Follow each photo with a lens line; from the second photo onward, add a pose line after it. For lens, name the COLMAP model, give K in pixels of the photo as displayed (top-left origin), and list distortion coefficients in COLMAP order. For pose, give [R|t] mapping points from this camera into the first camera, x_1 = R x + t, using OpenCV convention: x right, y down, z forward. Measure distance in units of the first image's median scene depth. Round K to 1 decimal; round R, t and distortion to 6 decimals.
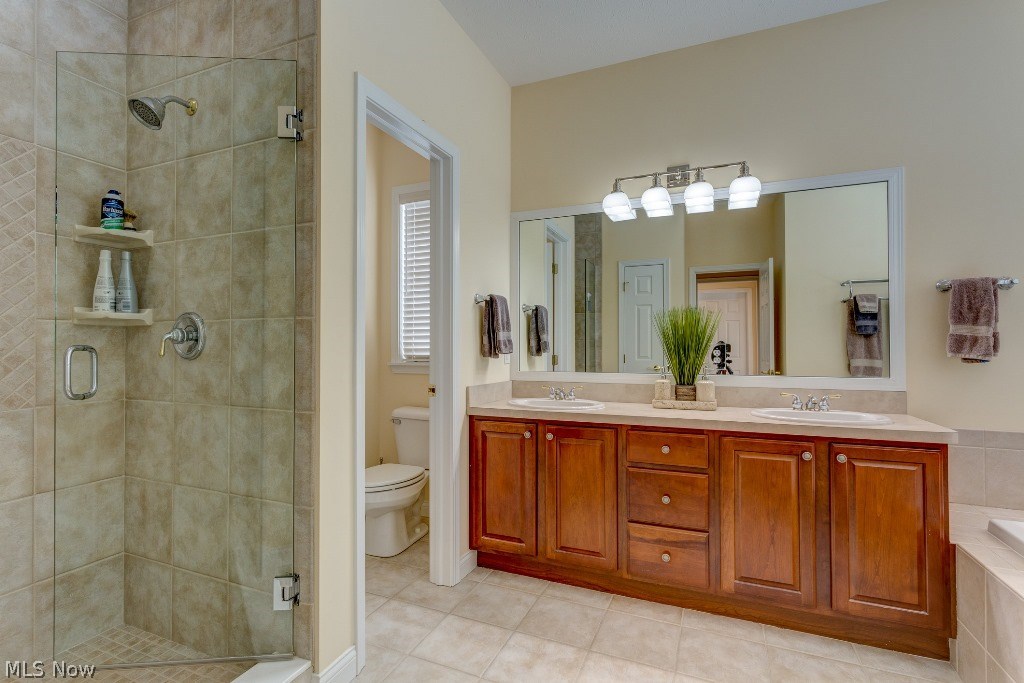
lens RADIAL K [[492.3, 0, 516.5], [0, 492.3, 341.8], [0, 0, 1]] dist [0.005860, 0.000707]
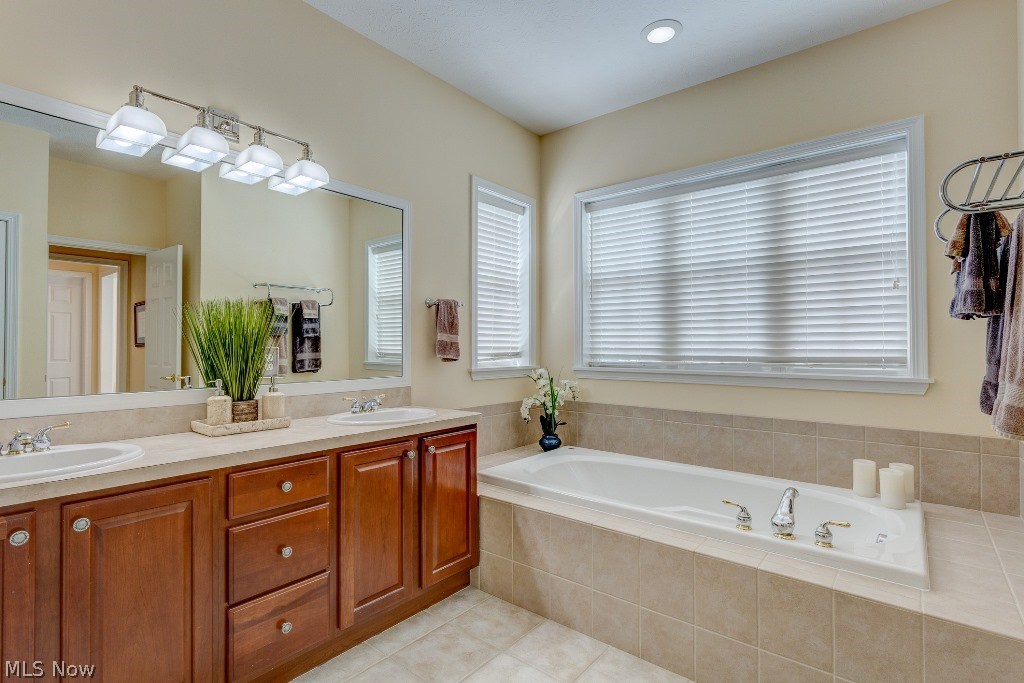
lens RADIAL K [[492.3, 0, 516.1], [0, 492.3, 342.8], [0, 0, 1]] dist [0.005860, 0.000707]
pose [[0.292671, 0.008432, 0.956176, -0.318091], [-0.010119, 0.999932, -0.005721, -0.003175], [-0.956160, -0.008001, 0.292736, 0.424919]]
